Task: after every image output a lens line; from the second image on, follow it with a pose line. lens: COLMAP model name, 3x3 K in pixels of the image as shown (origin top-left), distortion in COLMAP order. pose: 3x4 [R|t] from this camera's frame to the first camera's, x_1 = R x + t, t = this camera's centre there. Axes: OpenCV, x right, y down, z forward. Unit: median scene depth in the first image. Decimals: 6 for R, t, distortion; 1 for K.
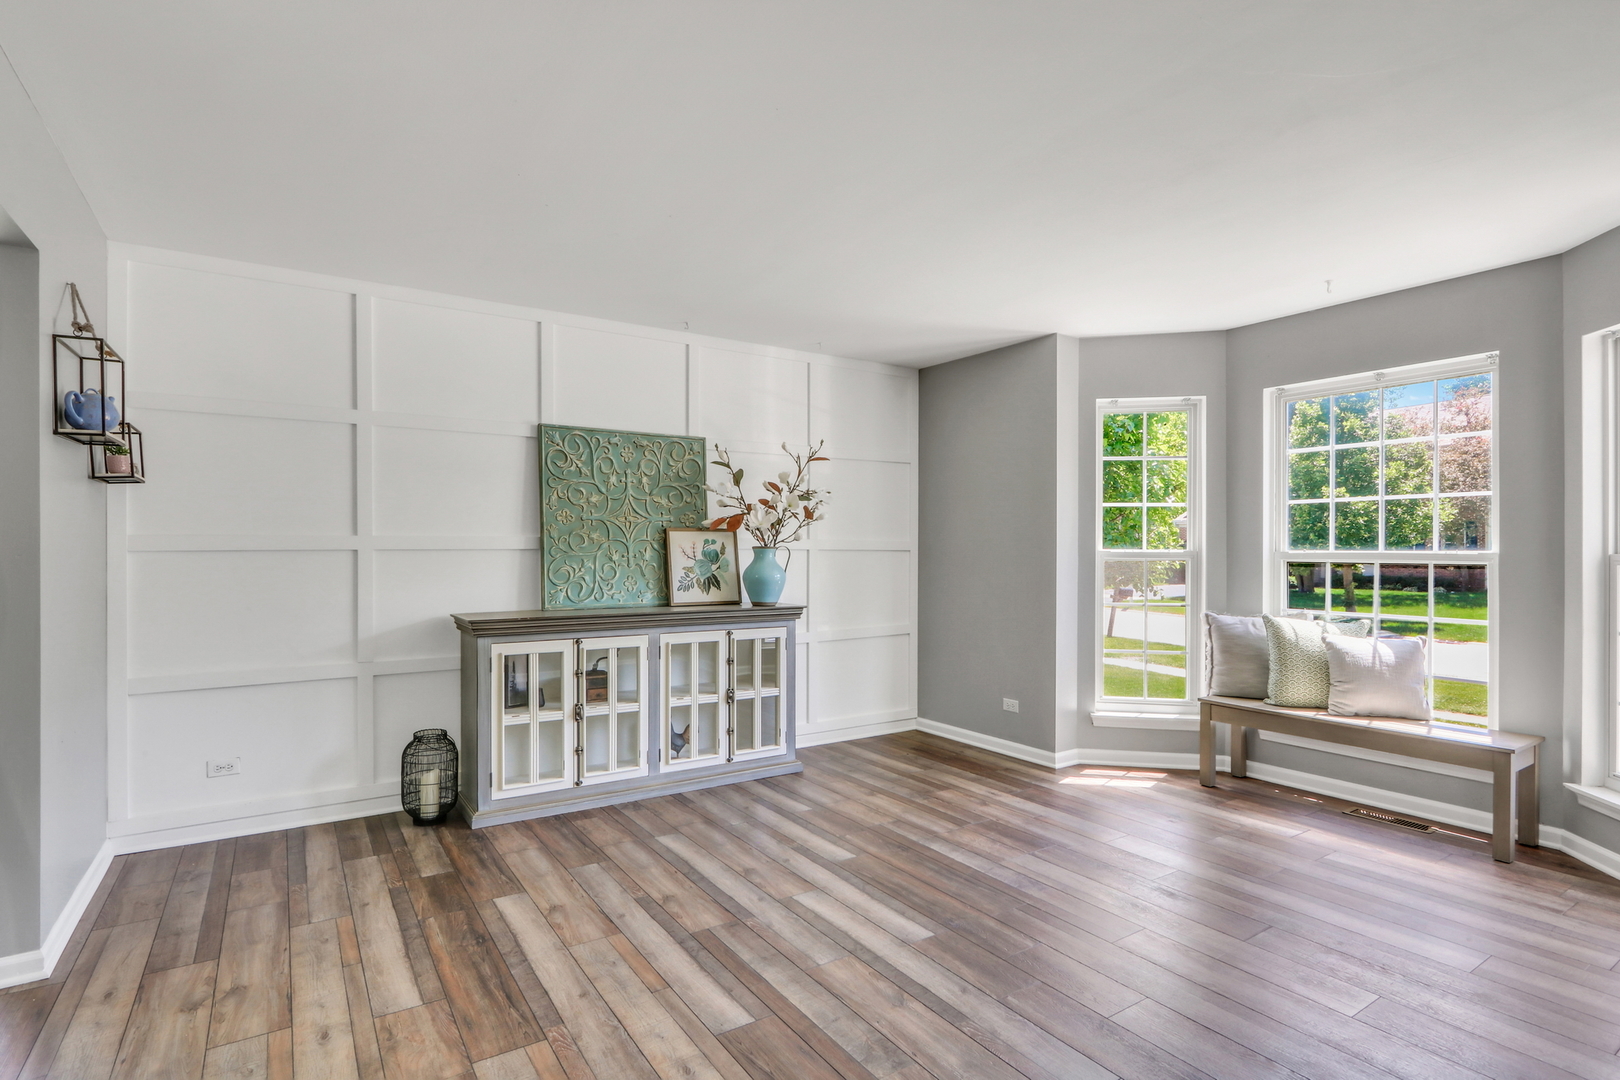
lens RADIAL K [[821.9, 0, 798.9], [0, 821.9, 547.5], [0, 0, 1]] dist [-0.002479, 0.001520]
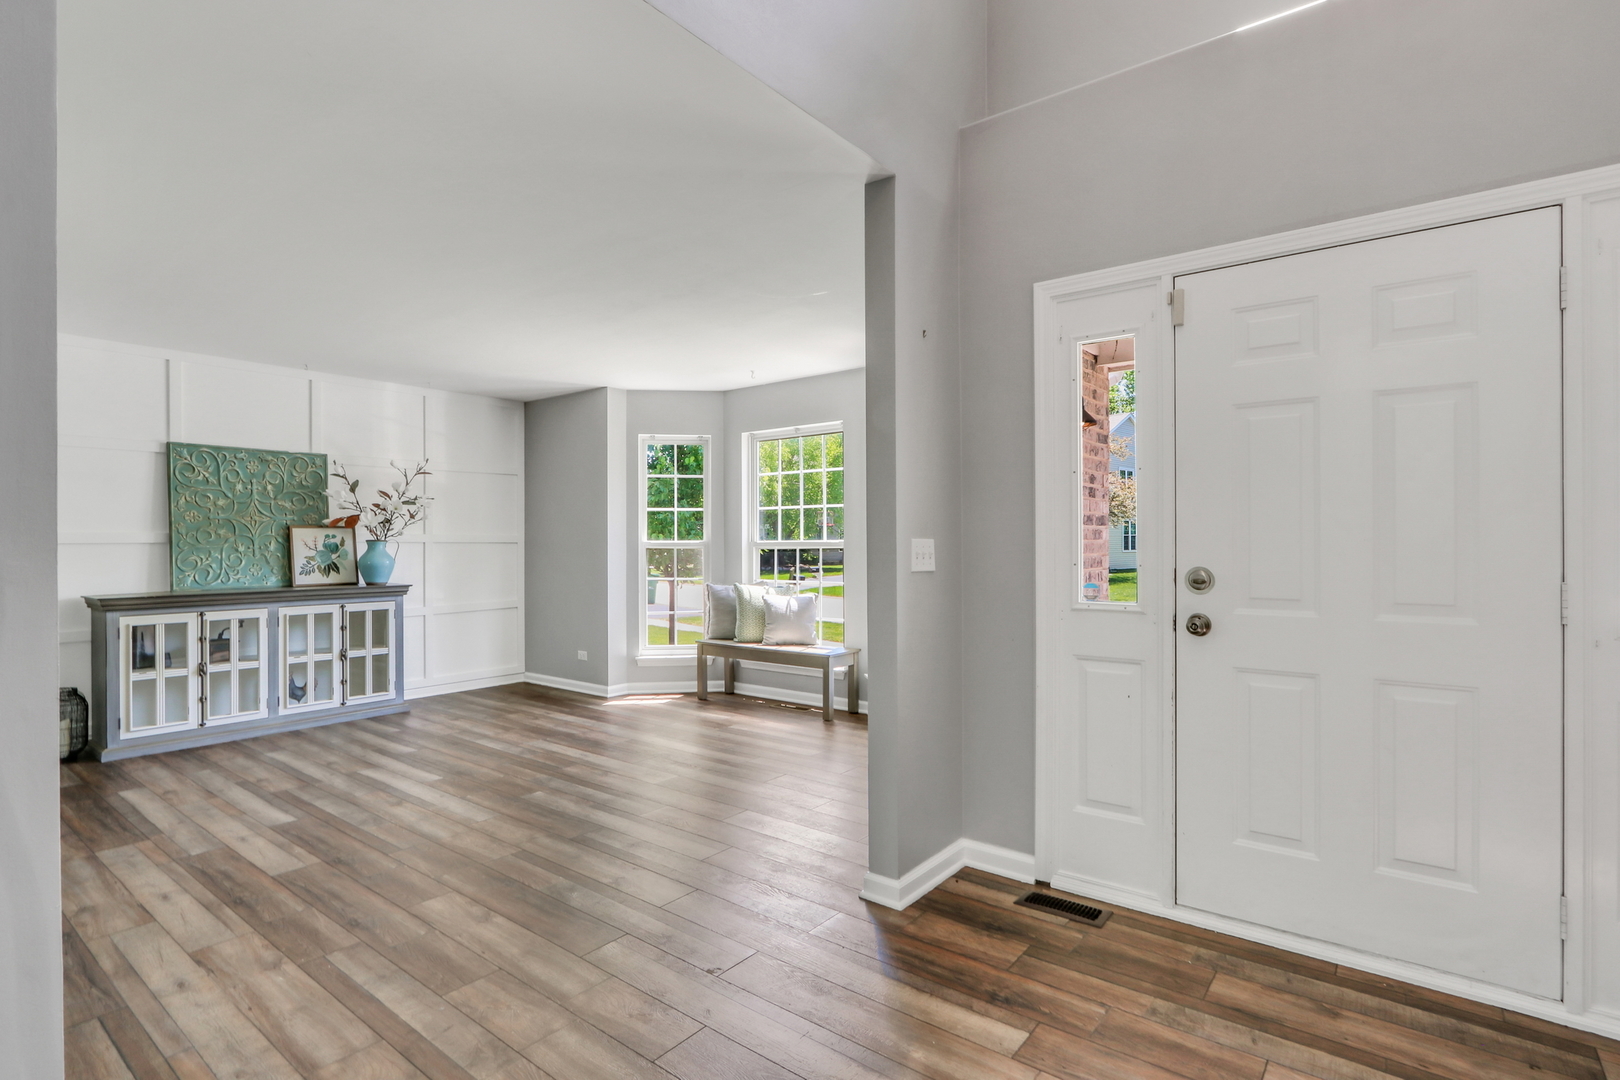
lens RADIAL K [[821.9, 0, 801.2], [0, 821.9, 537.7], [0, 0, 1]] dist [-0.002479, 0.001520]
pose [[0.950684, -0.003713, 0.310139, 0.204844], [0.004386, 0.999989, -0.001474, 0.000374], [-0.310130, 0.002761, 0.950690, -0.467360]]
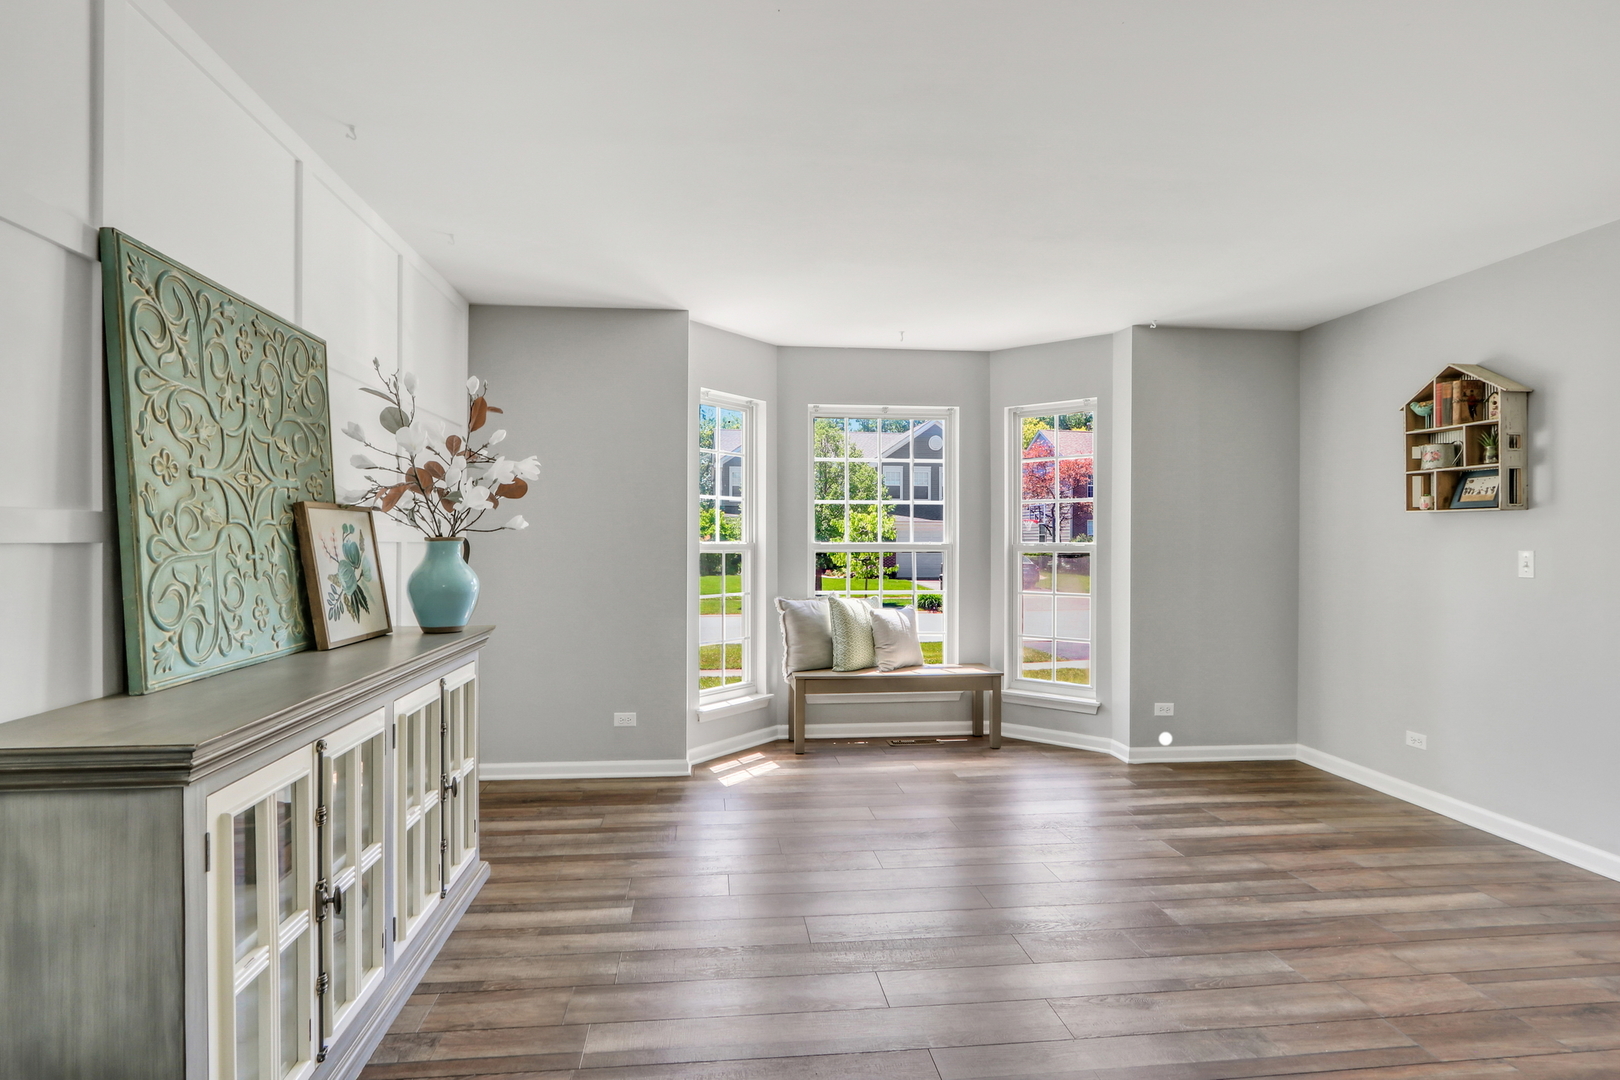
lens RADIAL K [[821.9, 0, 796.0], [0, 821.9, 544.3], [0, 0, 1]] dist [-0.002479, 0.001520]
pose [[0.447503, -0.003753, 0.894275, -0.509922], [-0.003352, 0.999977, 0.005875, -0.000725], [-0.894276, -0.005627, 0.447480, 0.511694]]
